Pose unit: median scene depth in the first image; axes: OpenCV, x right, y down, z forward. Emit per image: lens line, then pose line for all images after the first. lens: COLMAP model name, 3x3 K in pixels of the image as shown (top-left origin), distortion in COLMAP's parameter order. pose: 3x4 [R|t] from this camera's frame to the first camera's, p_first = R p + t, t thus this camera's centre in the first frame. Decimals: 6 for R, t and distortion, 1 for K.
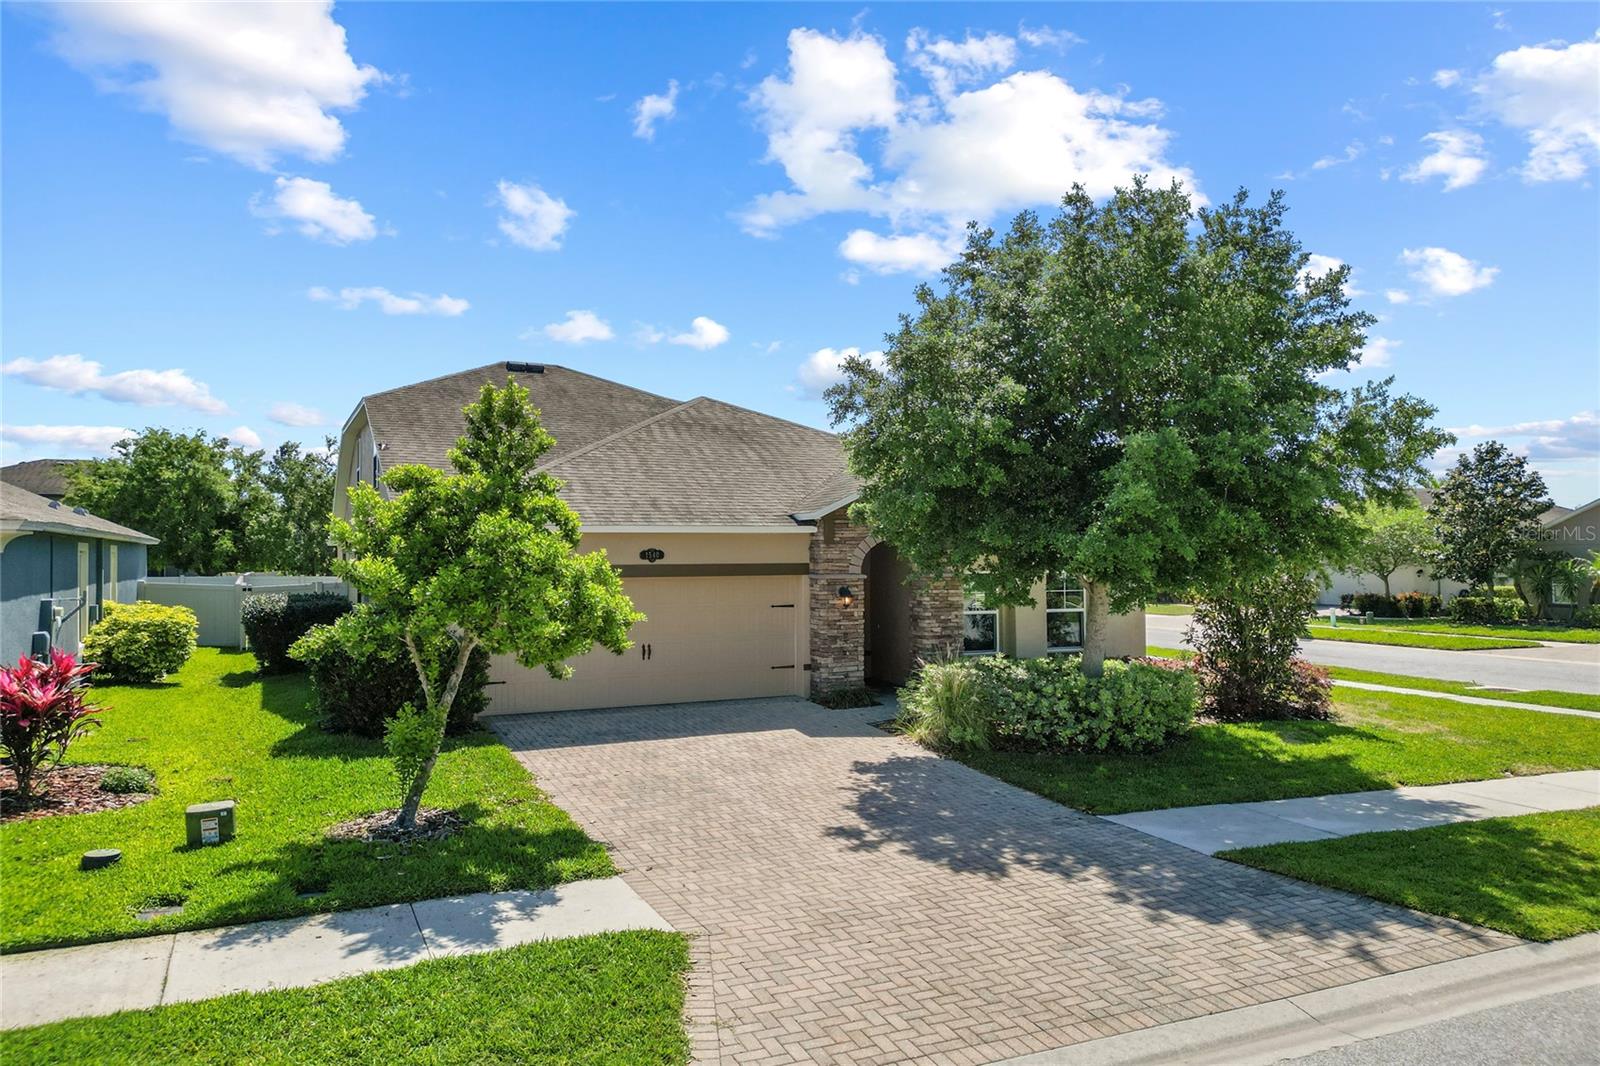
lens RADIAL K [[1100.6, 0, 800.0], [0, 1100.6, 533.0], [0, 0, 1]] dist [0.056979, -0.038290]
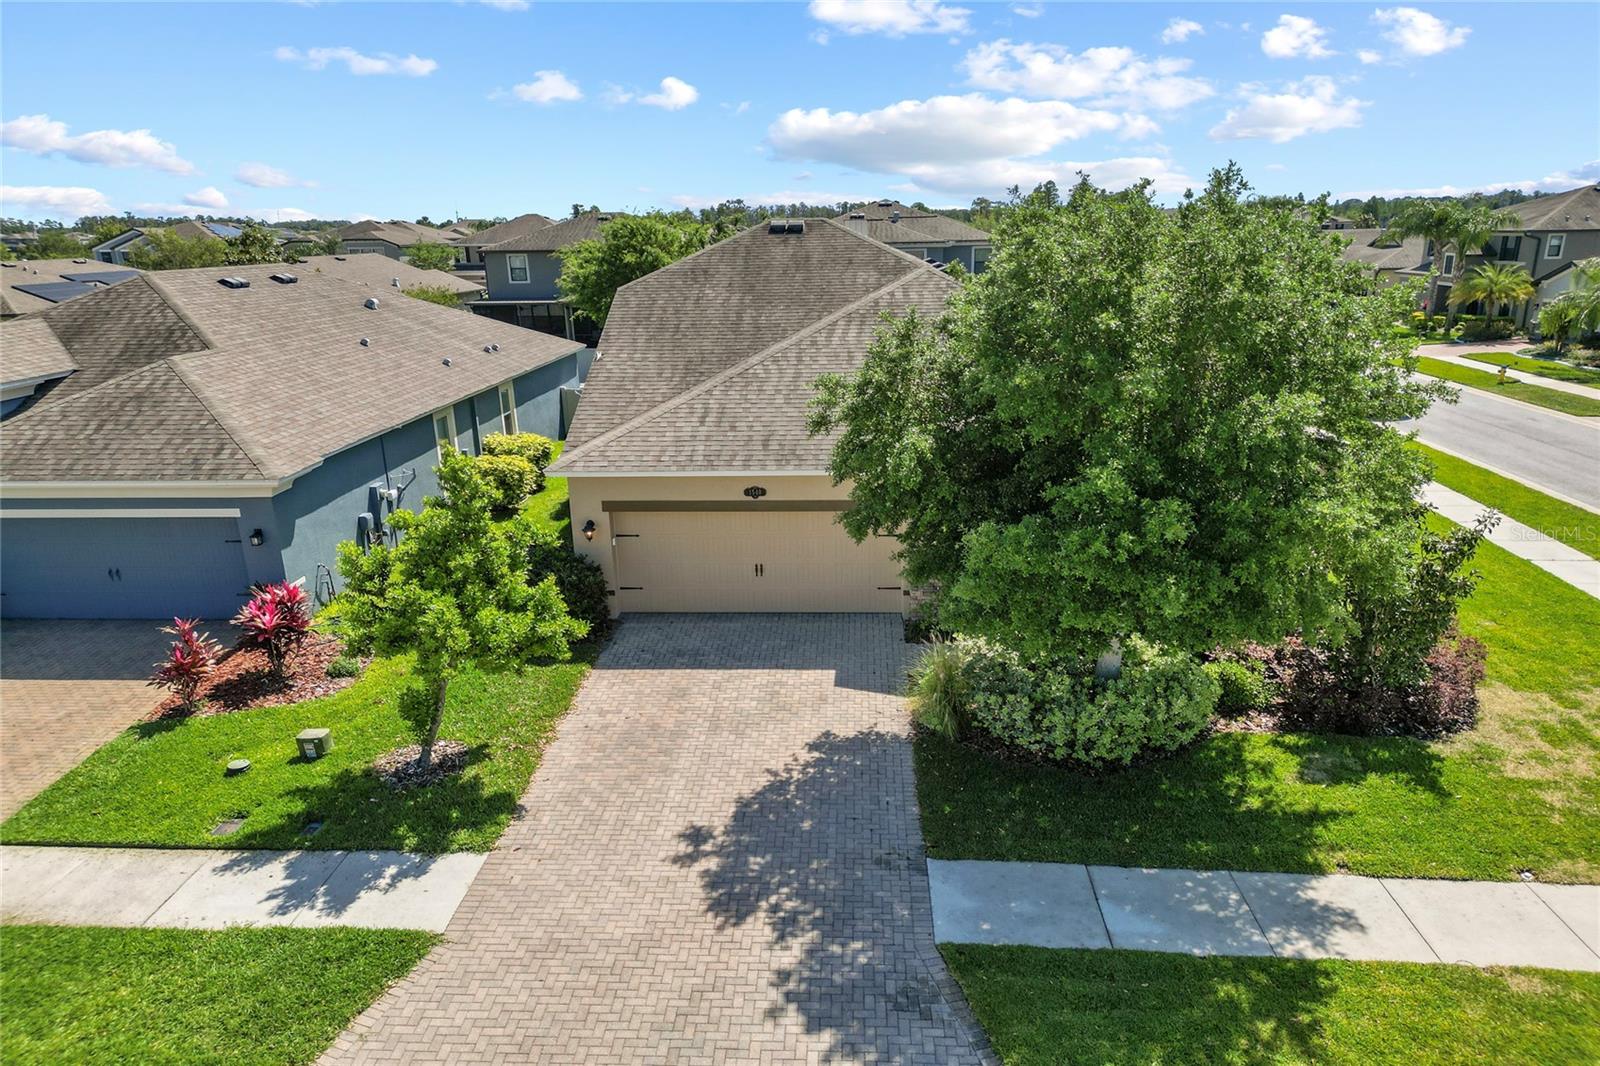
lens RADIAL K [[1100.6, 0, 800.0], [0, 1100.6, 533.0], [0, 0, 1]] dist [0.056979, -0.038290]
pose [[0.883837, 0.104626, -0.455945, 0.751058], [0.025806, 0.962279, 0.270838, -0.428671], [0.467083, -0.251143, 0.847798, 0.110705]]
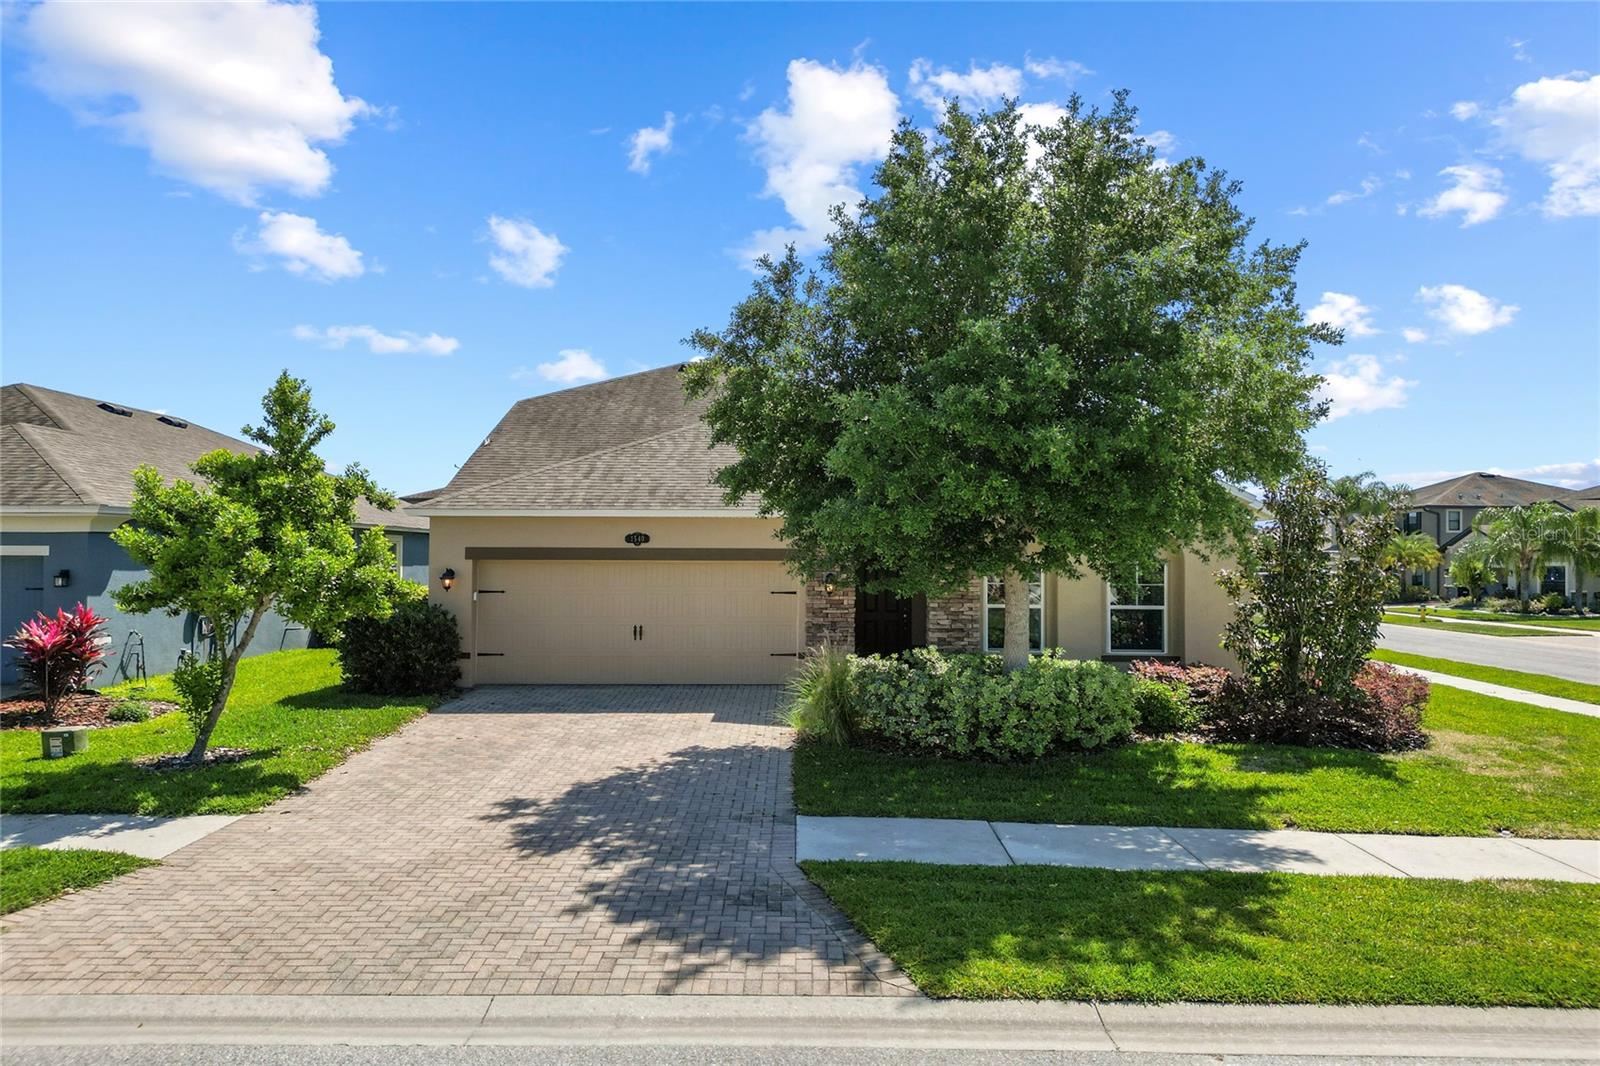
lens RADIAL K [[1128.6, 0, 798.8], [0, 1128.6, 476.4], [0, 0, 1]] dist [0.065672, -0.057603]
pose [[0.908302, -0.020738, -0.417800, 0.794142], [-0.002130, 0.998528, -0.054193, 0.035879], [0.418309, 0.050113, 0.906921, 0.184491]]
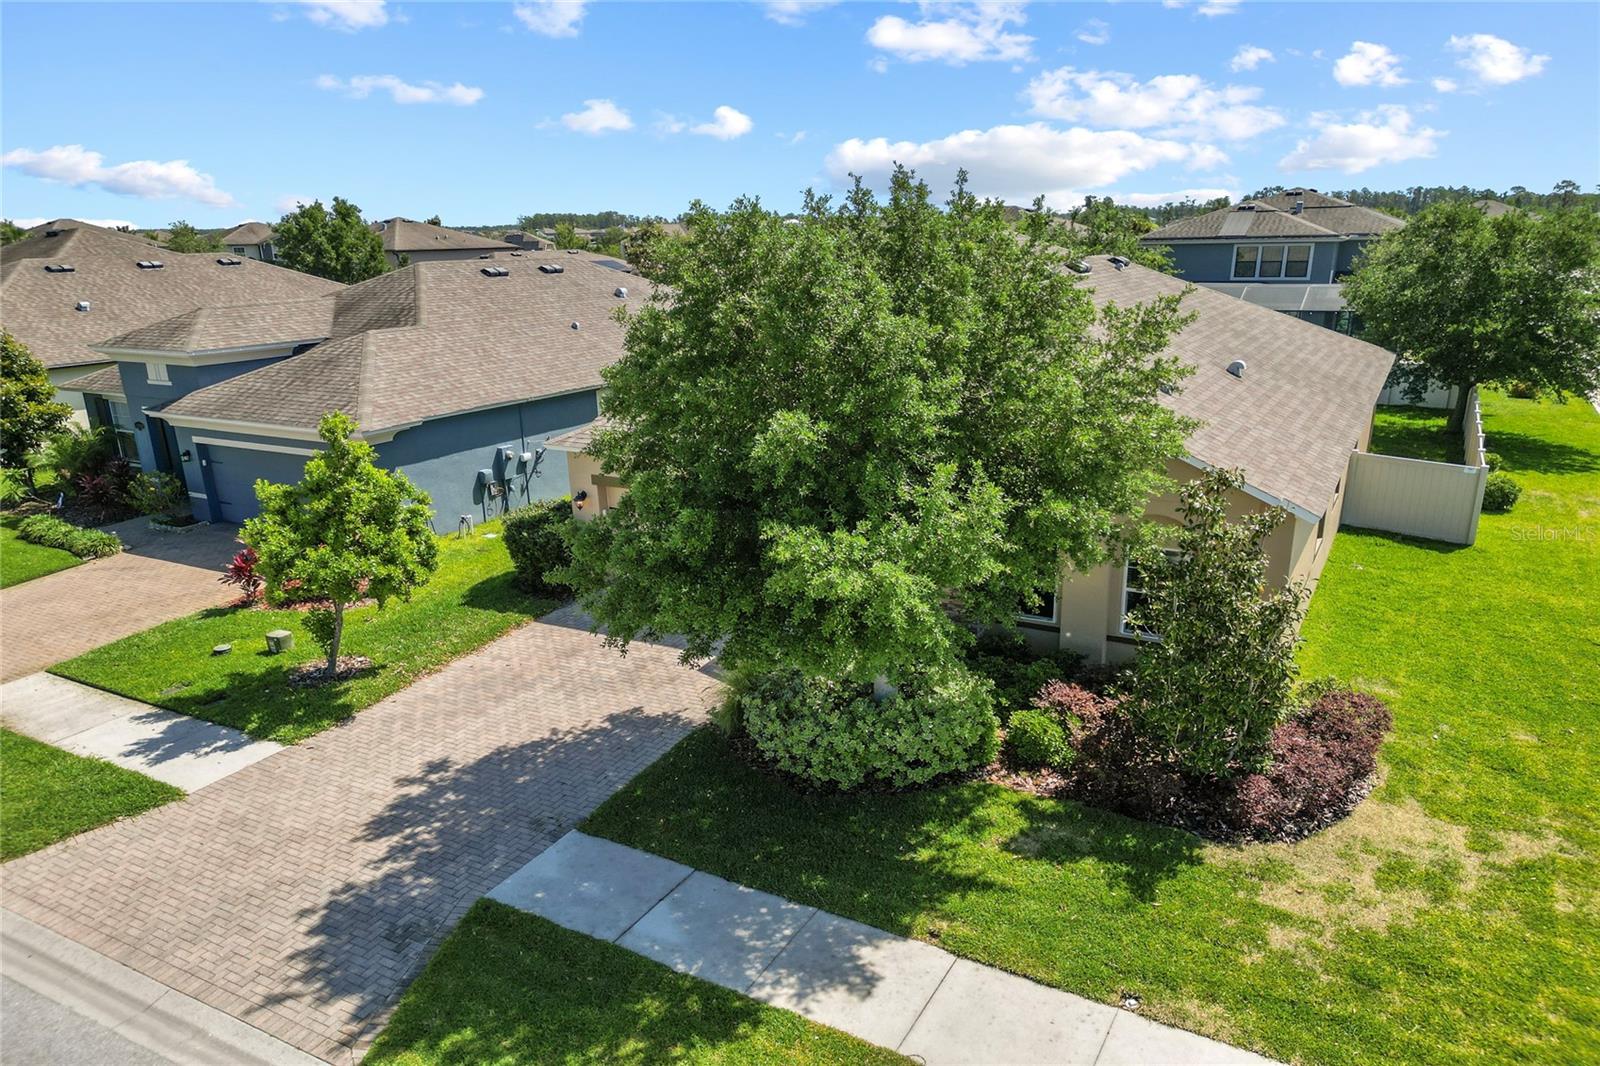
lens RADIAL K [[1106.4, 0, 776.0], [0, 1106.4, 538.0], [0, 0, 1]] dist [0.050151, -0.000050]
pose [[0.588734, 0.198707, -0.783523, 1.495611], [0.033386, 0.962510, 0.269185, -0.412977], [0.807637, -0.184638, 0.560028, 0.693884]]
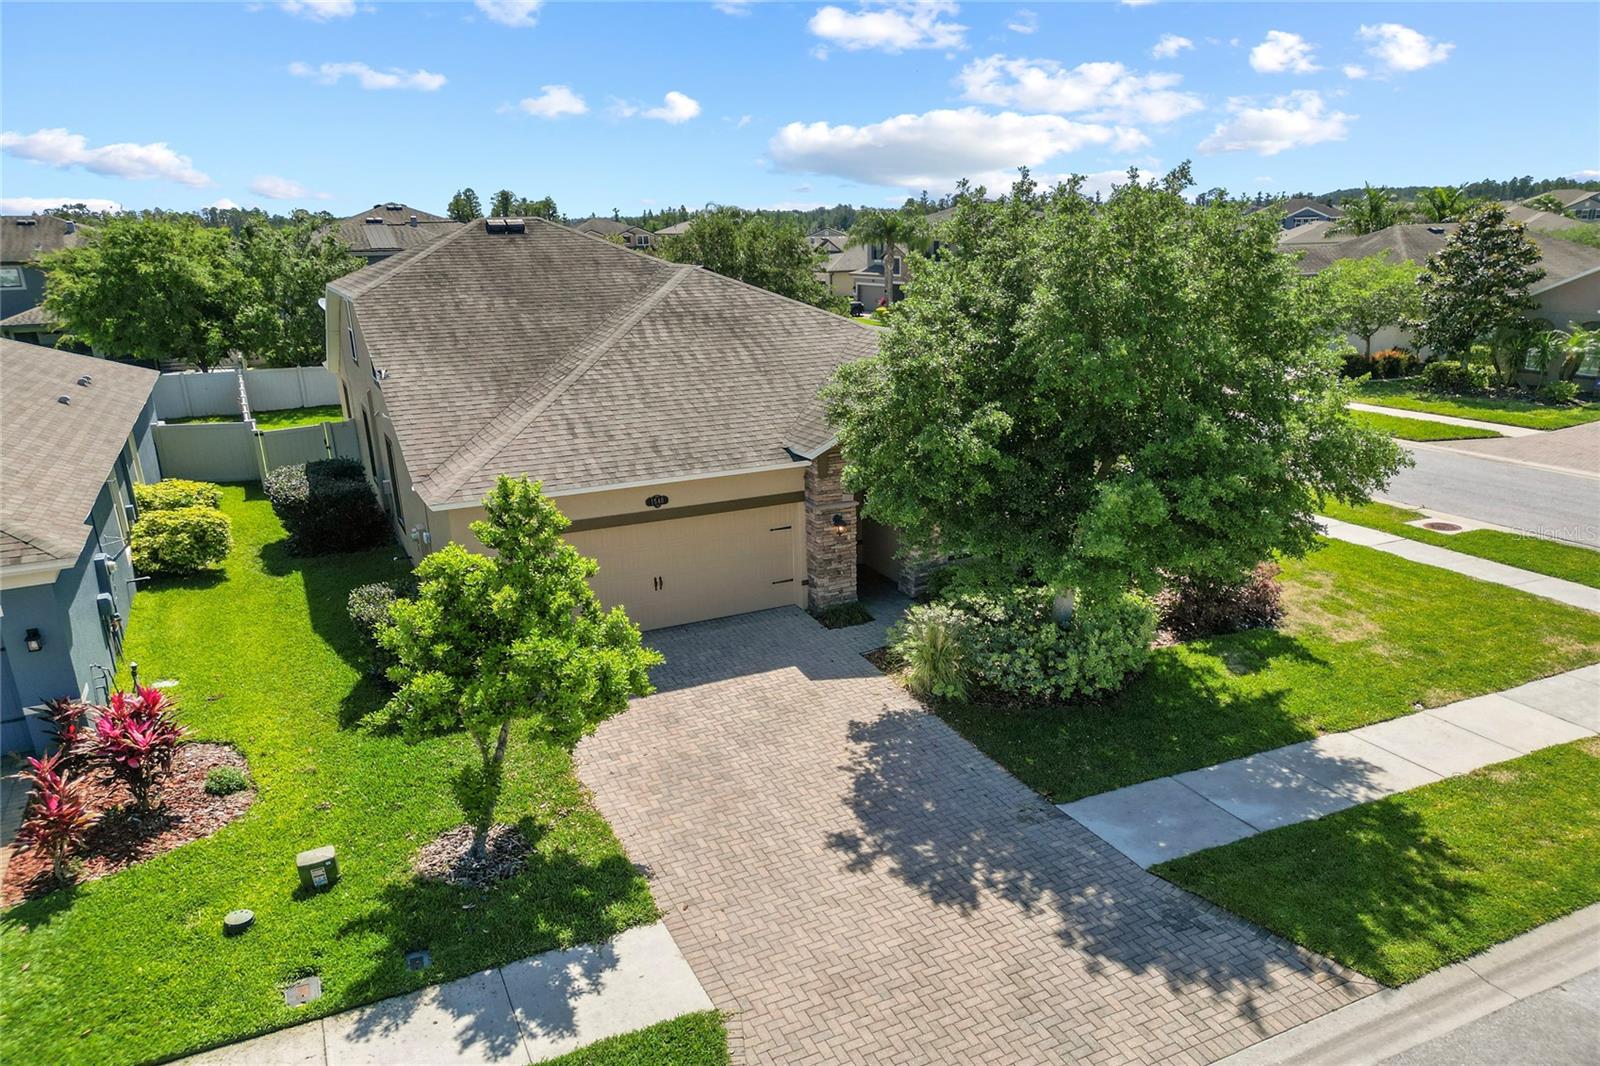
lens RADIAL K [[1069.6, 0, 797.6], [0, 1069.6, 587.9], [0, 0, 1]] dist [0.057267, -0.037109]
pose [[0.999647, -0.026524, 0.001700, -0.004795], [0.024502, 0.944428, 0.327804, -0.420236], [-0.010300, -0.327646, 0.944744, -0.010038]]
